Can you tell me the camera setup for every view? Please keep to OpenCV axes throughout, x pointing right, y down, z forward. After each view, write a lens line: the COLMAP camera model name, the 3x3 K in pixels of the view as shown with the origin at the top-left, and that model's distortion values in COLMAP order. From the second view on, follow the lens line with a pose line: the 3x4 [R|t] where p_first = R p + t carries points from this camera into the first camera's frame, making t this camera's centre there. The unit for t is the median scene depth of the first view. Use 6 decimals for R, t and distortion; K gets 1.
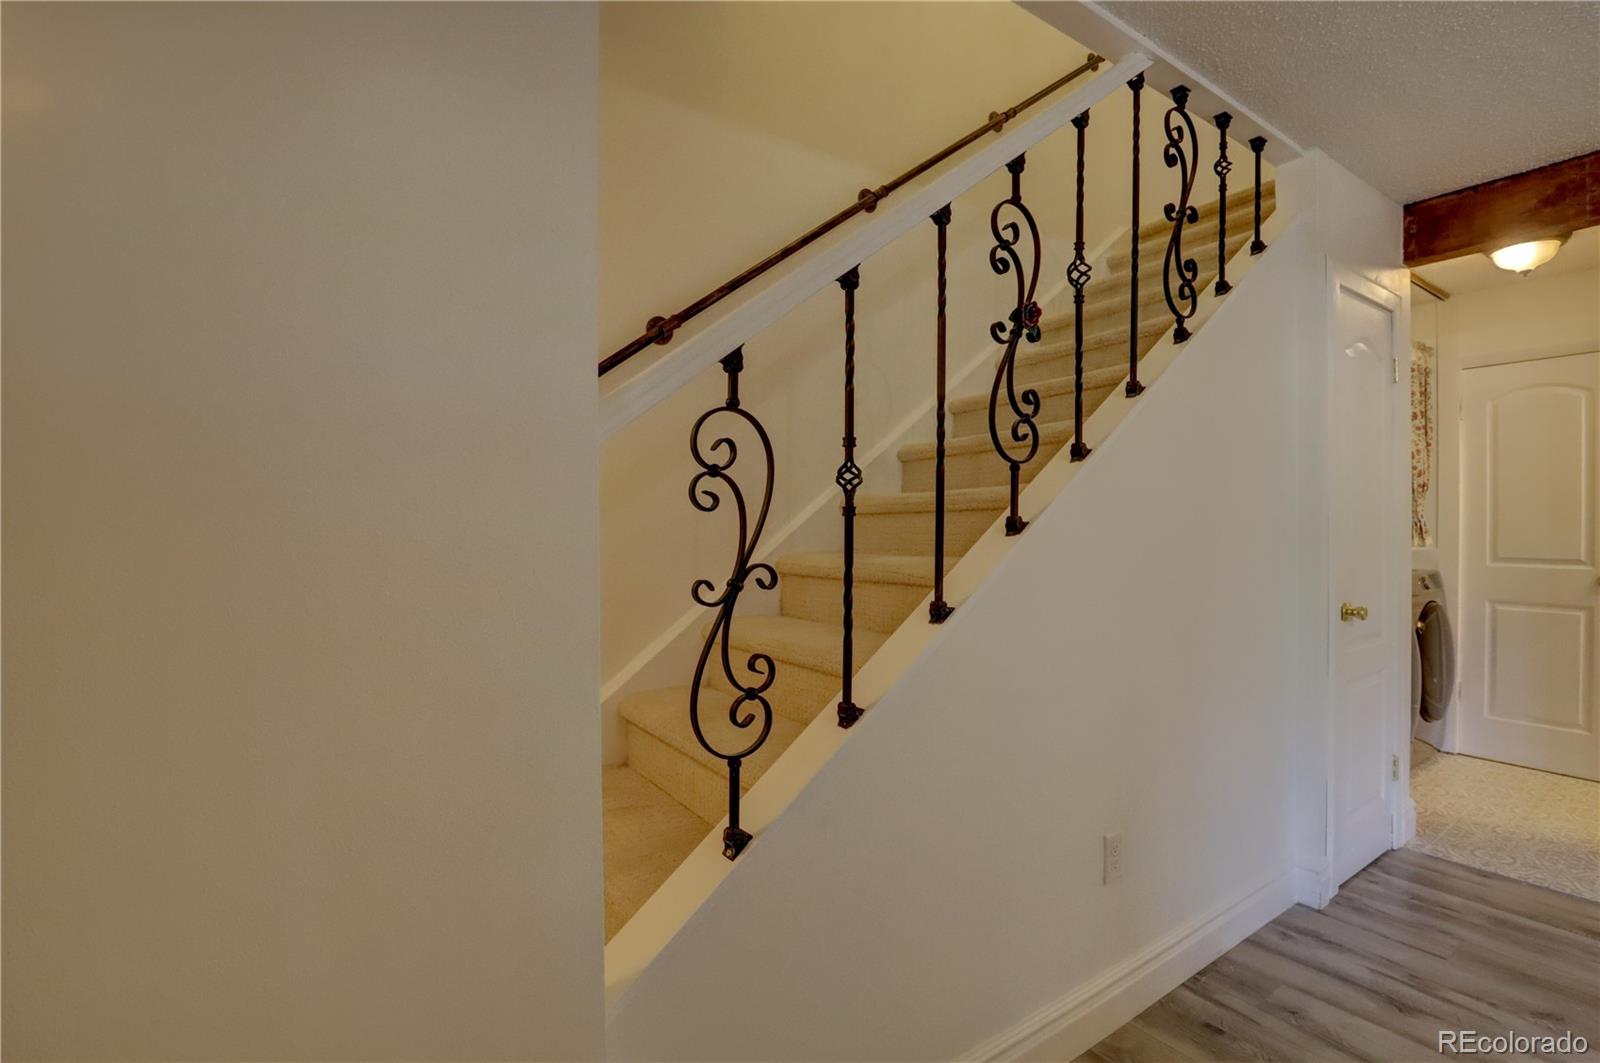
lens RADIAL K [[735.2, 0, 800.0], [0, 735.2, 531.5], [0, 0, 1]] dist [-0.035300, 0.008975]
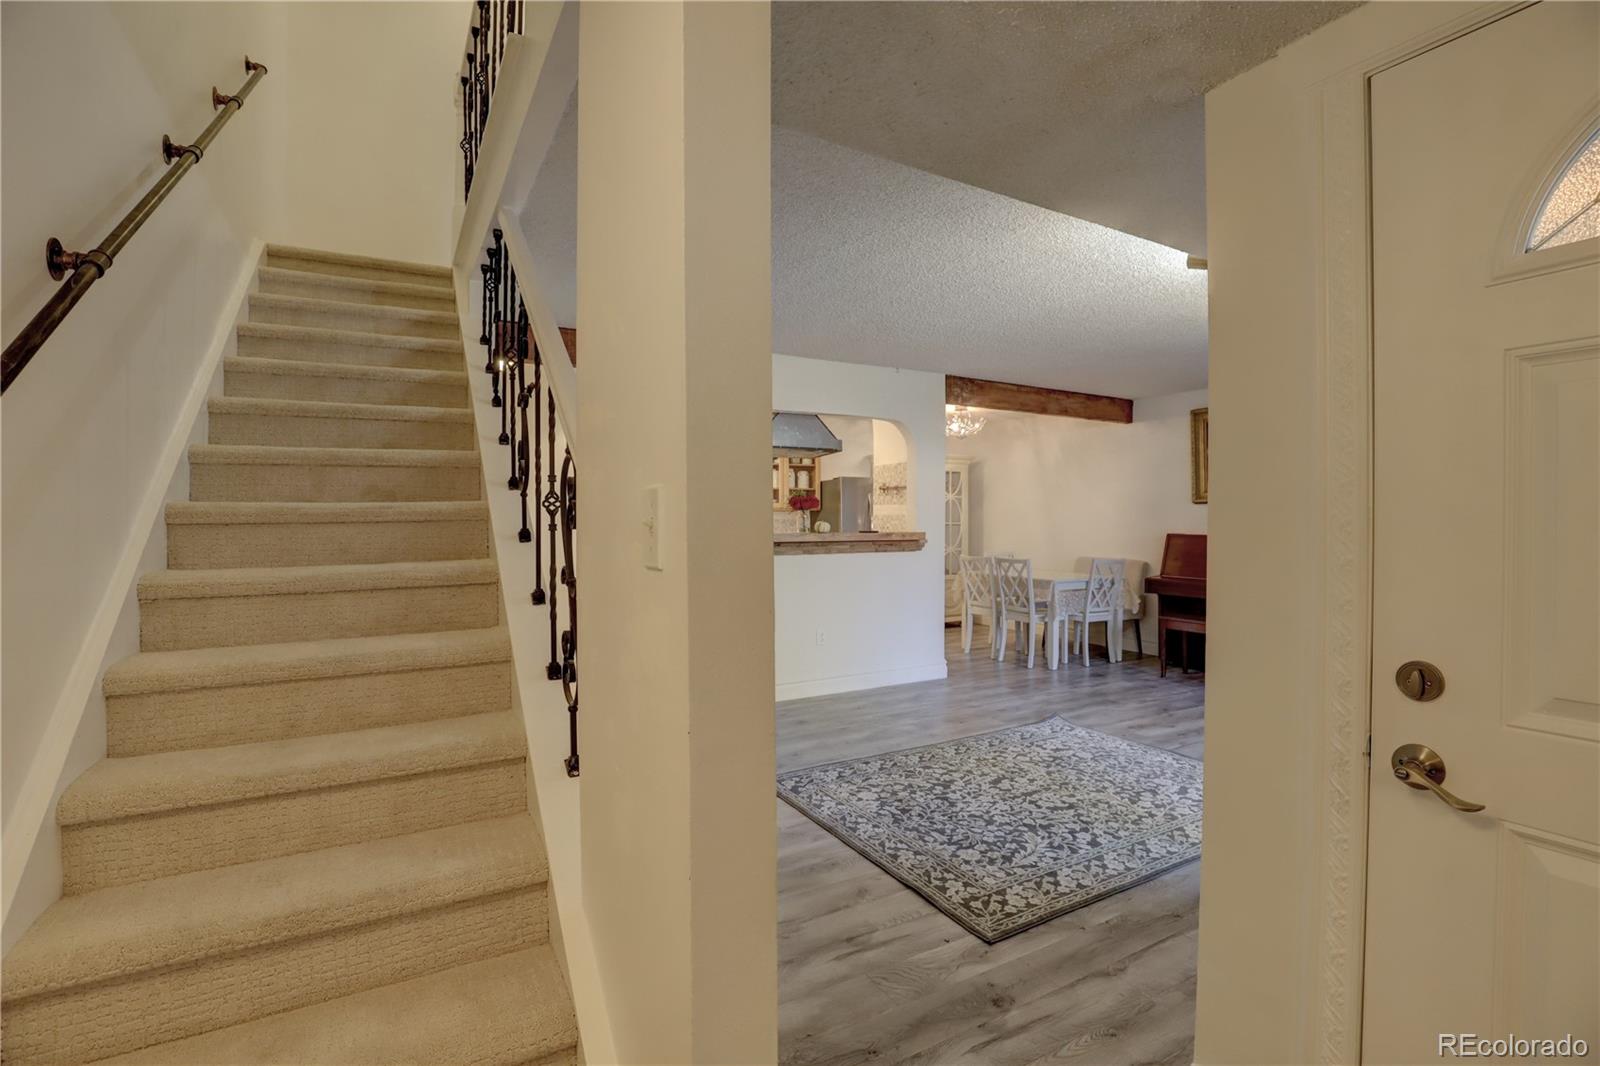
lens RADIAL K [[731.5, 0, 801.7], [0, 731.5, 528.7], [0, 0, 1]] dist [-0.040003, 0.008259]
pose [[0.095879, -0.009150, 0.995351, -0.651555], [0.015696, 0.999847, 0.007679, -0.013432], [-0.995269, 0.014887, 0.096008, 0.216105]]
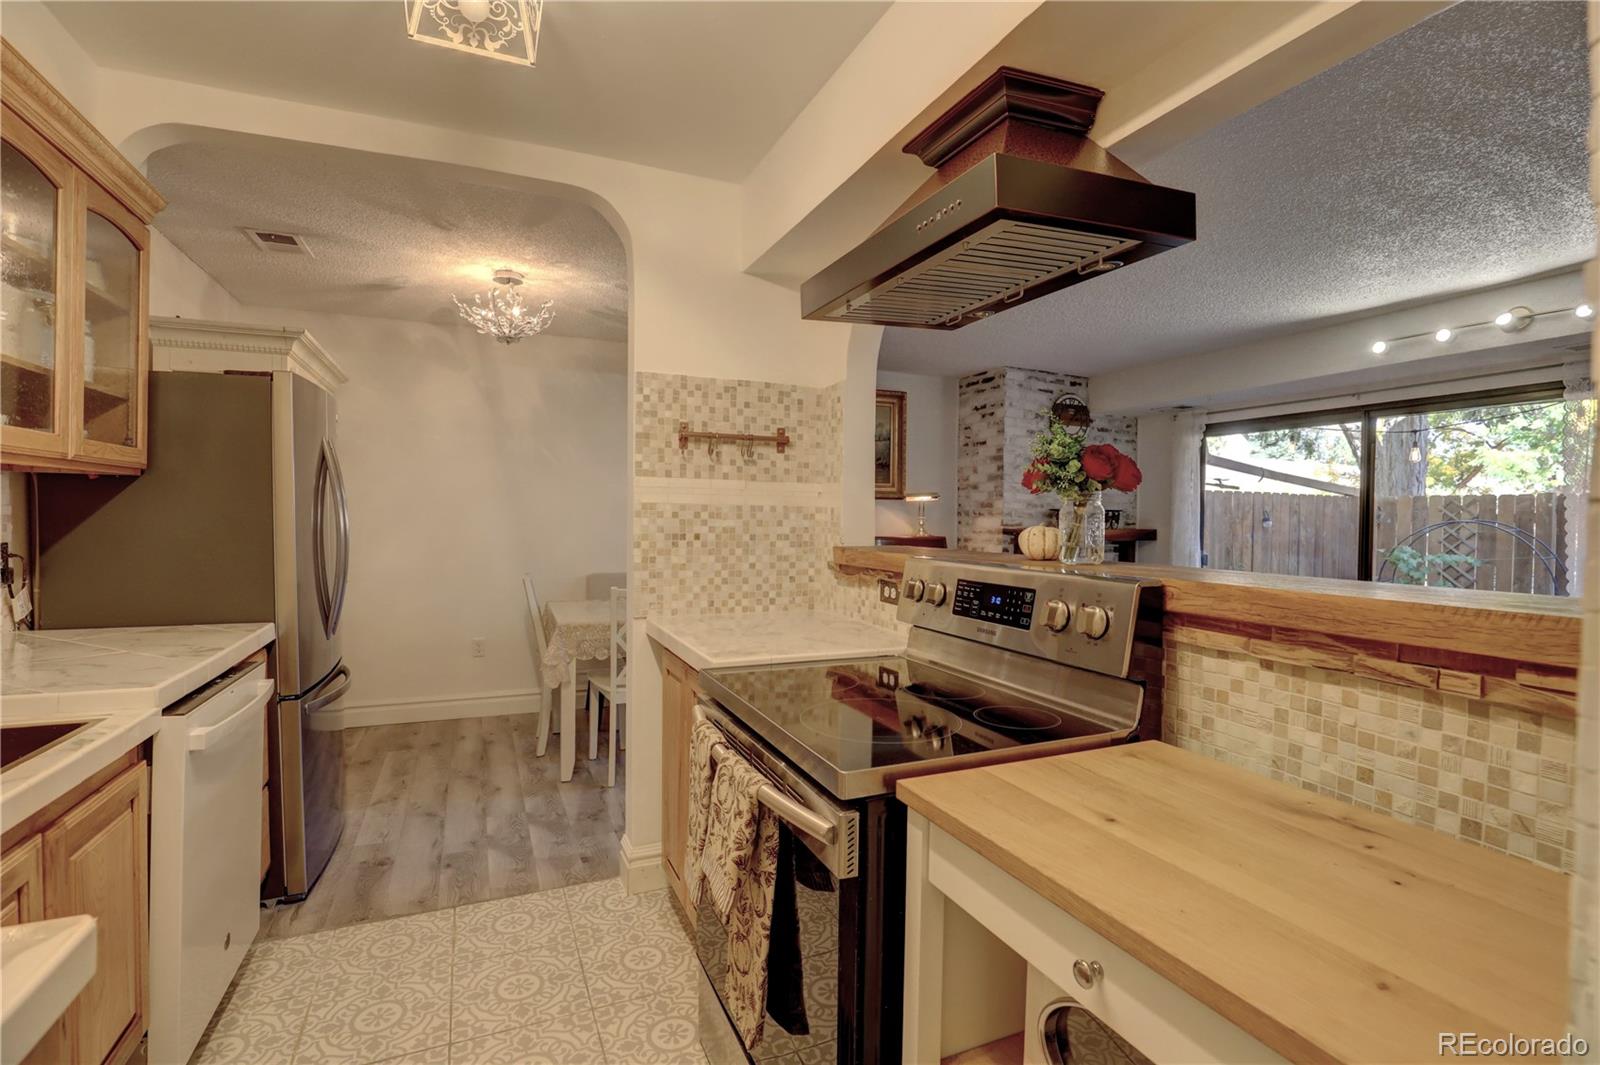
lens RADIAL K [[731.5, 0, 801.7], [0, 731.5, 528.2], [0, 0, 1]] dist [-0.040003, 0.008259]
pose [[-0.981142, -0.012059, 0.192912, 1.363209], [-0.006610, 0.999561, 0.028866, -0.032130], [-0.193175, 0.027046, -0.980791, 1.041794]]
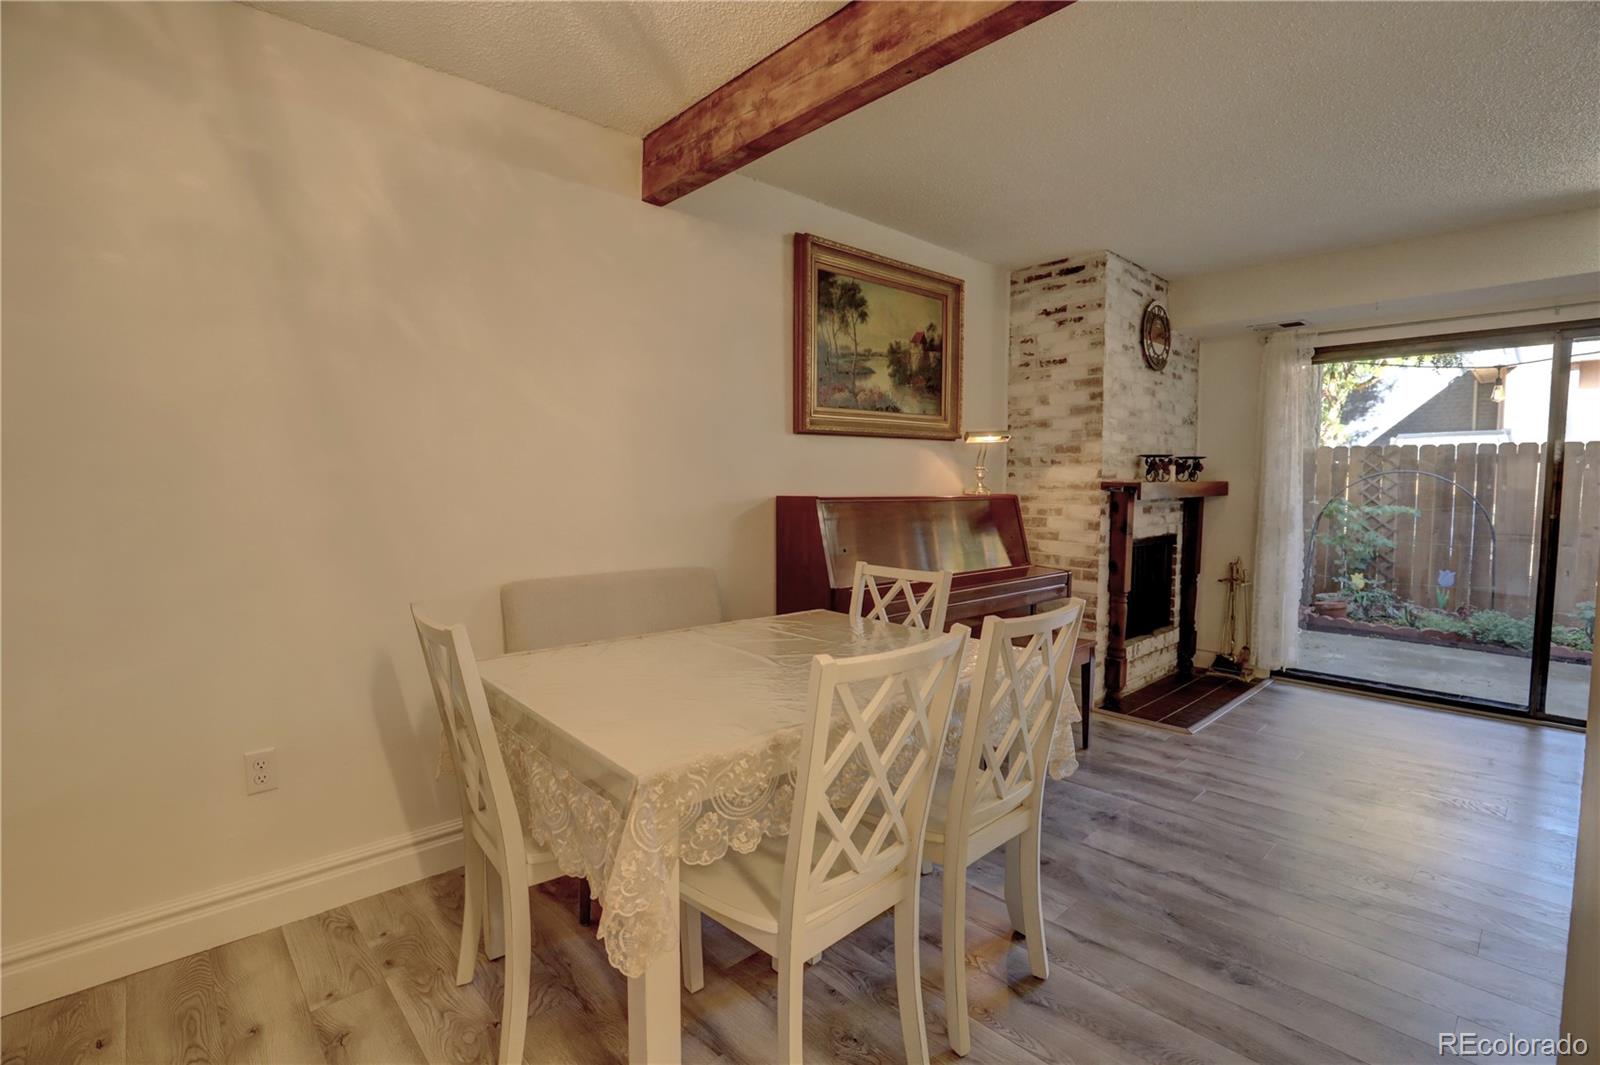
lens RADIAL K [[731.5, 0, 801.7], [0, 731.5, 528.2], [0, 0, 1]] dist [-0.040003, 0.008259]
pose [[-0.990898, 0.009296, -0.134291, 1.972474], [-0.001935, 0.996526, 0.083262, -0.004037], [0.134598, 0.082764, -0.987438, 0.306378]]
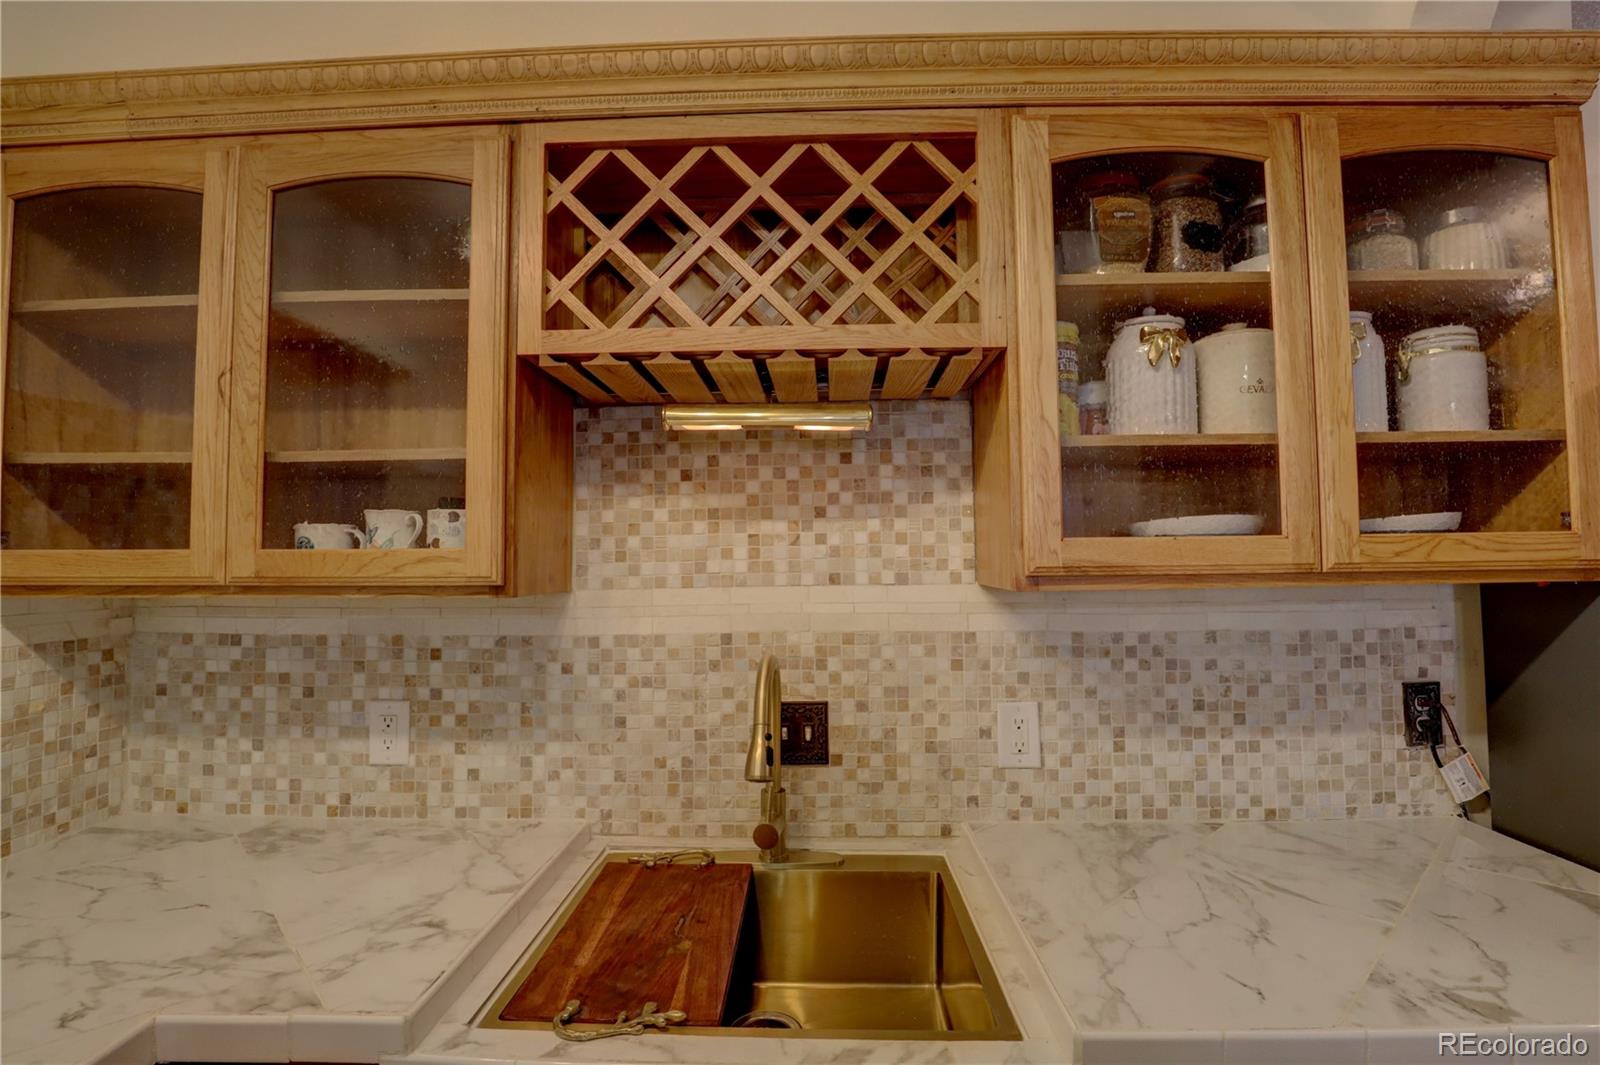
lens RADIAL K [[766.8, 0, 801.6], [0, 766.8, 528.1], [0, 0, 1]] dist [-0.038583, 0.007170]
pose [[0.594207, 0.032994, 0.803635, 1.620328], [0.017576, 0.998387, -0.053985, -0.077546], [-0.804120, 0.046203, 0.592669, 0.533988]]
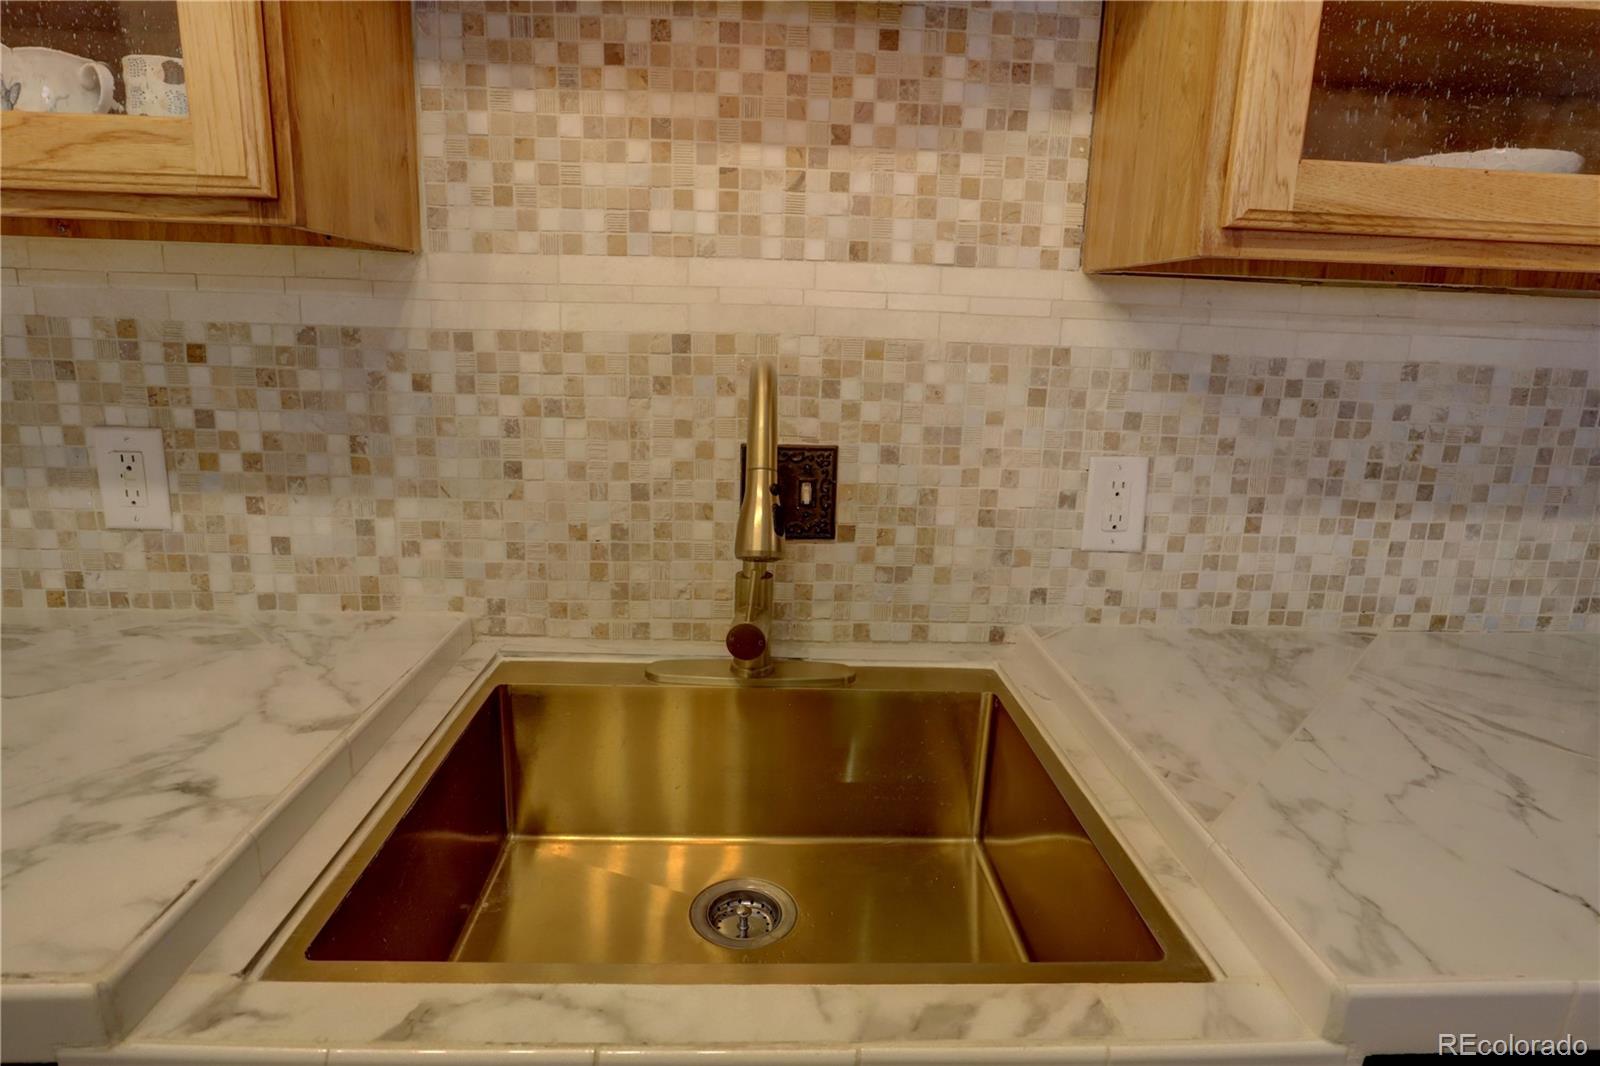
lens RADIAL K [[873.9, 0, 802.1], [0, 873.9, 528.7], [0, 0, 1]] dist [-0.023302, 0.002565]
pose [[0.526730, -0.171970, 0.832455, 1.718035], [-0.023503, 0.976001, 0.216495, -0.034599], [-0.849707, -0.133600, 0.510048, 0.646832]]
